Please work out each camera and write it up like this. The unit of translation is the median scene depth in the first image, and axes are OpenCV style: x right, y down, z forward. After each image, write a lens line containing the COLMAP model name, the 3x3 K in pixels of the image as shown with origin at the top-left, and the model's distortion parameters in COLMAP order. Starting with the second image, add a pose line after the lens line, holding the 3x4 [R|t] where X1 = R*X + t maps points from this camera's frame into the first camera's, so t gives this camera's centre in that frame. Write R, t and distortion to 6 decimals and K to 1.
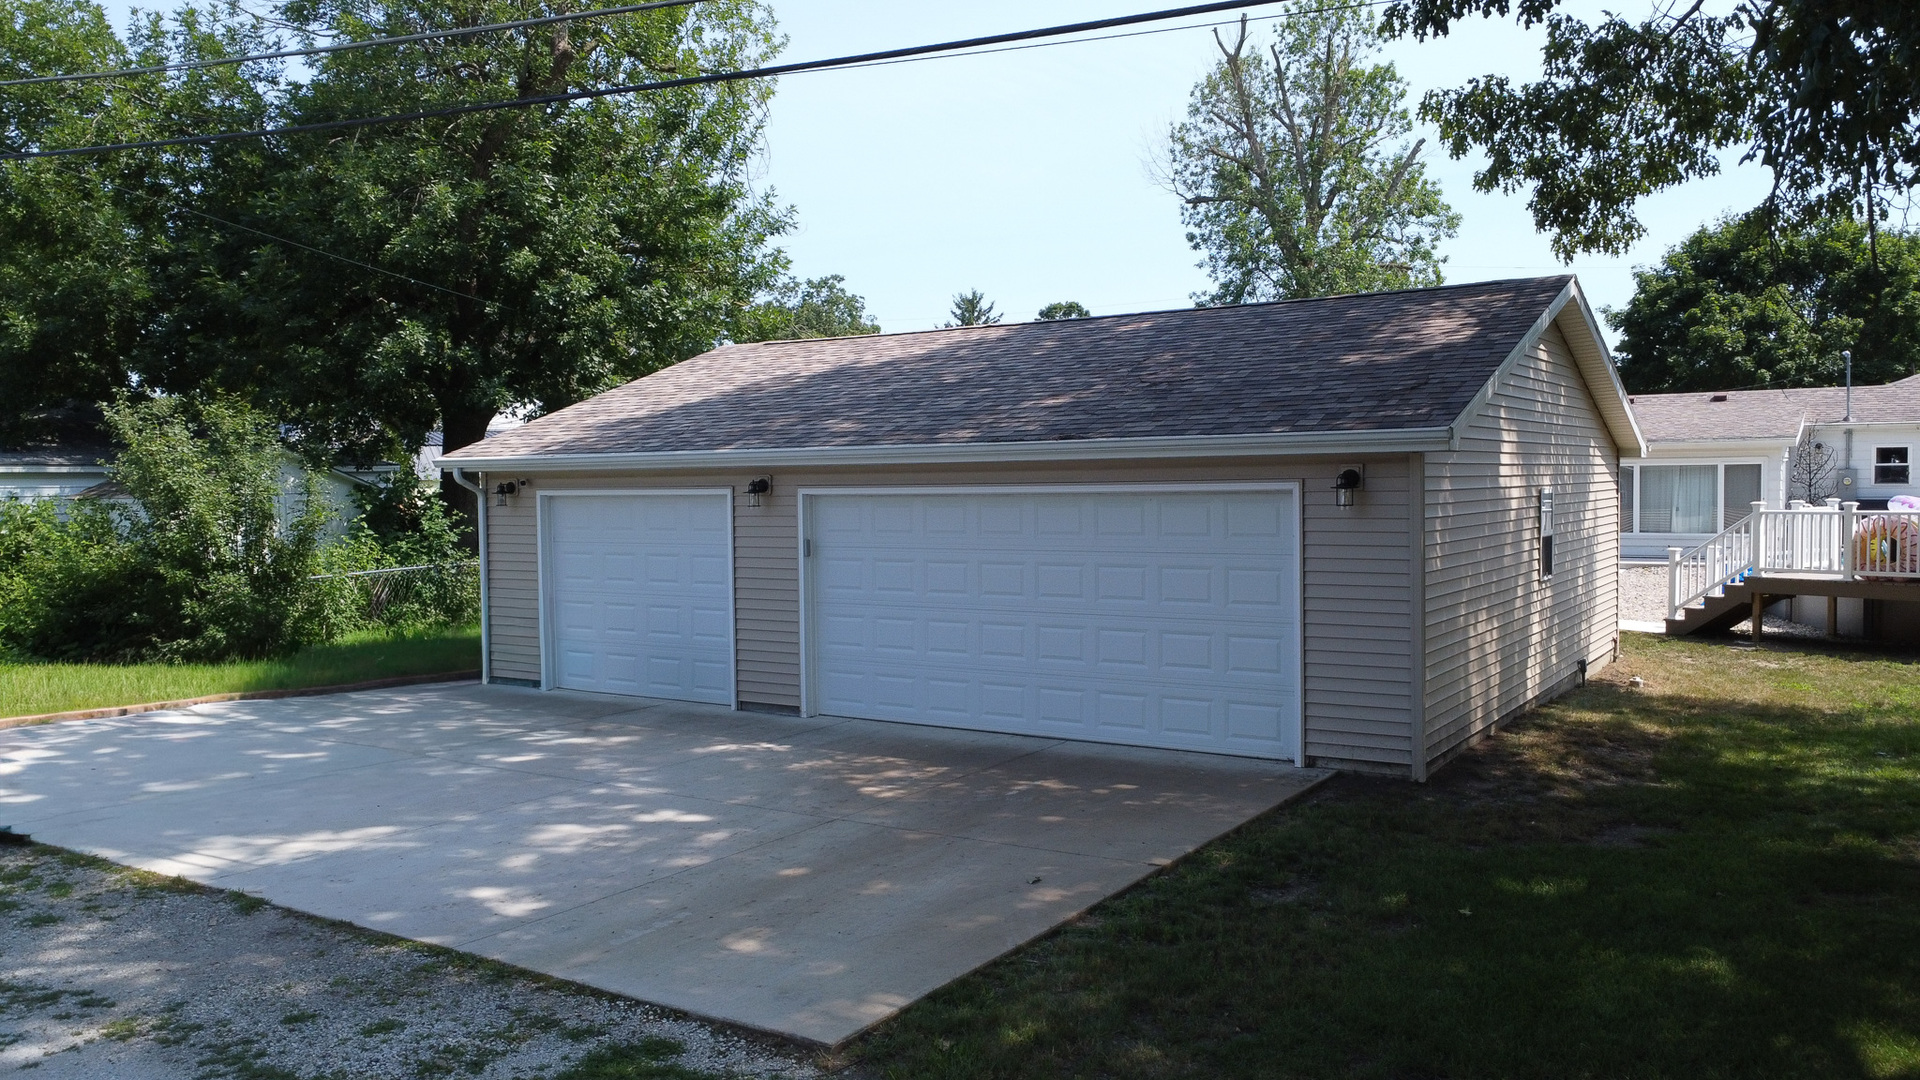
lens RADIAL K [[1418.7, 0, 966.0], [0, 1418.7, 538.4], [0, 0, 1]] dist [-0.005503, 0.007335]
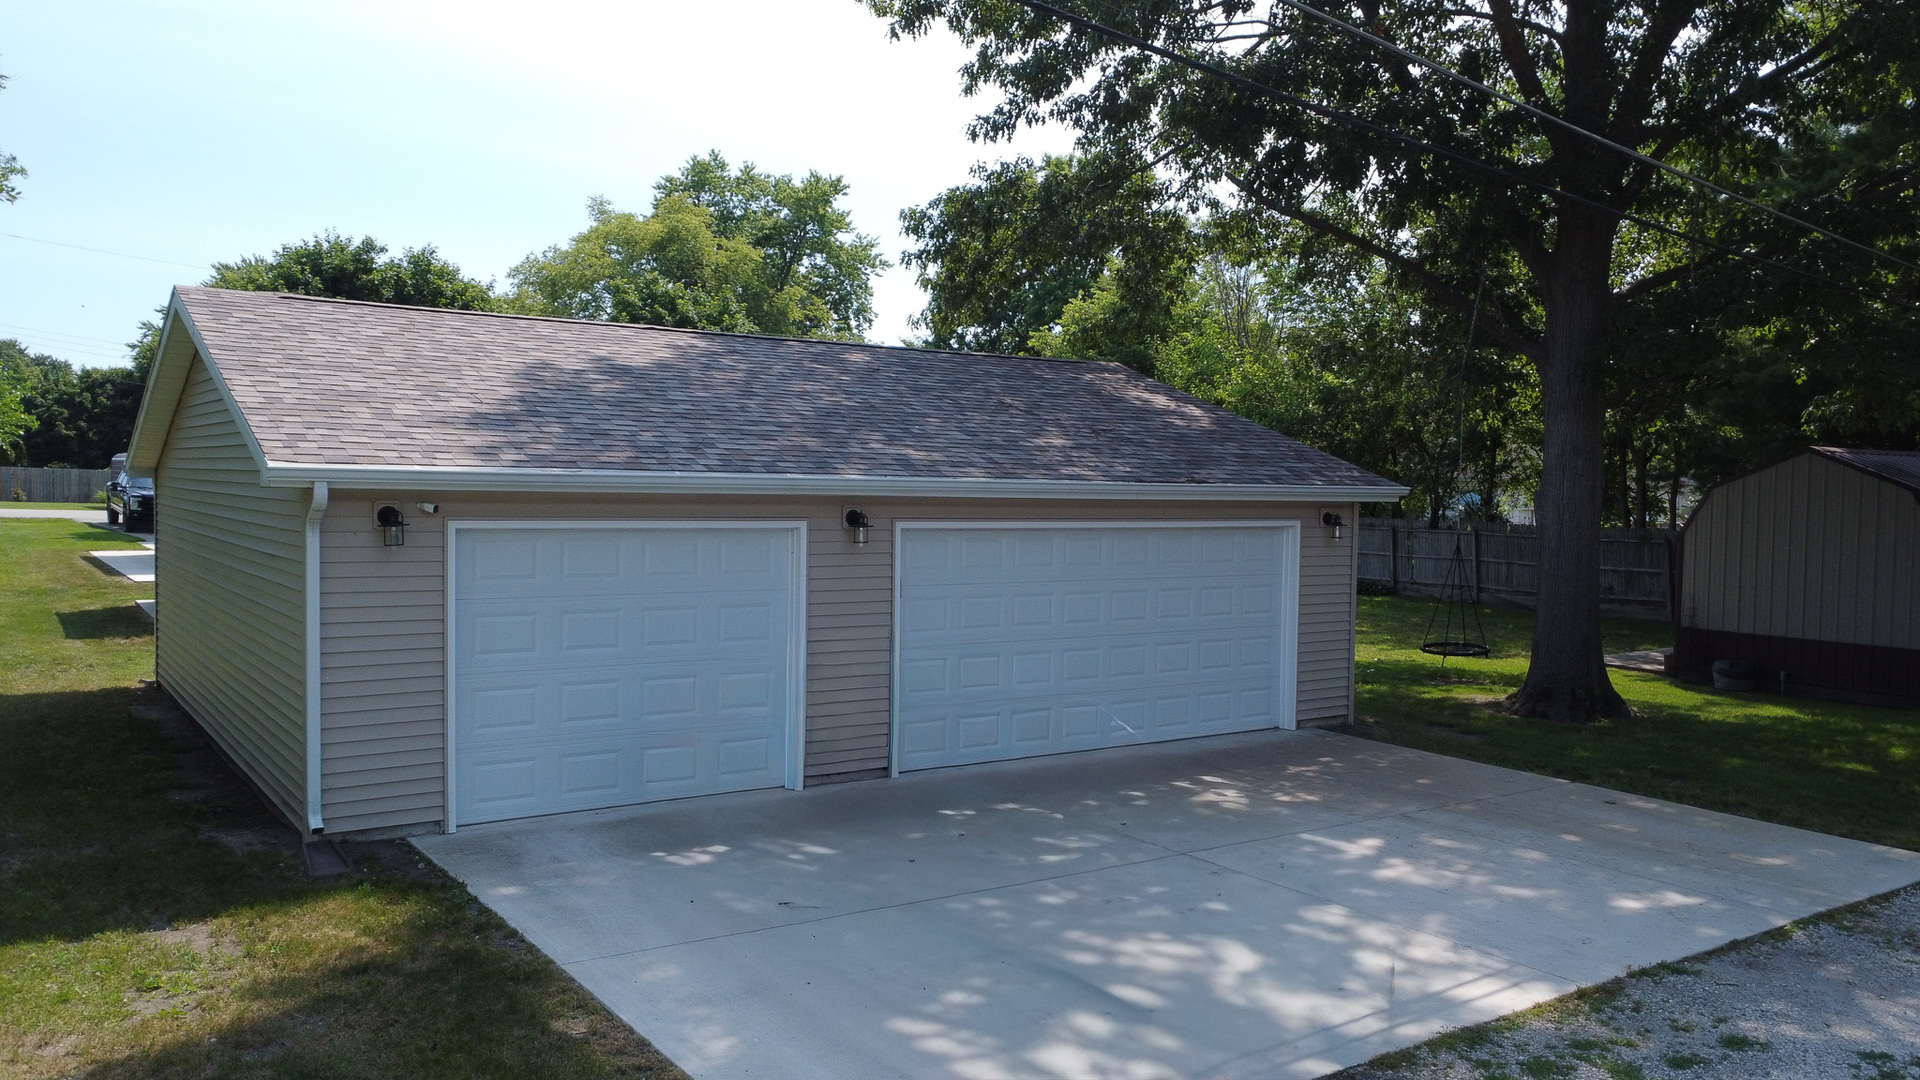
lens RADIAL K [[1418.7, 0, 967.6], [0, 1418.7, 544.3], [0, 0, 1]] dist [-0.005503, 0.007335]
pose [[0.387453, -0.022065, 0.921626, -1.578025], [0.011476, 0.999752, 0.019111, -0.064175], [-0.921818, 0.003172, 0.387609, 1.049080]]
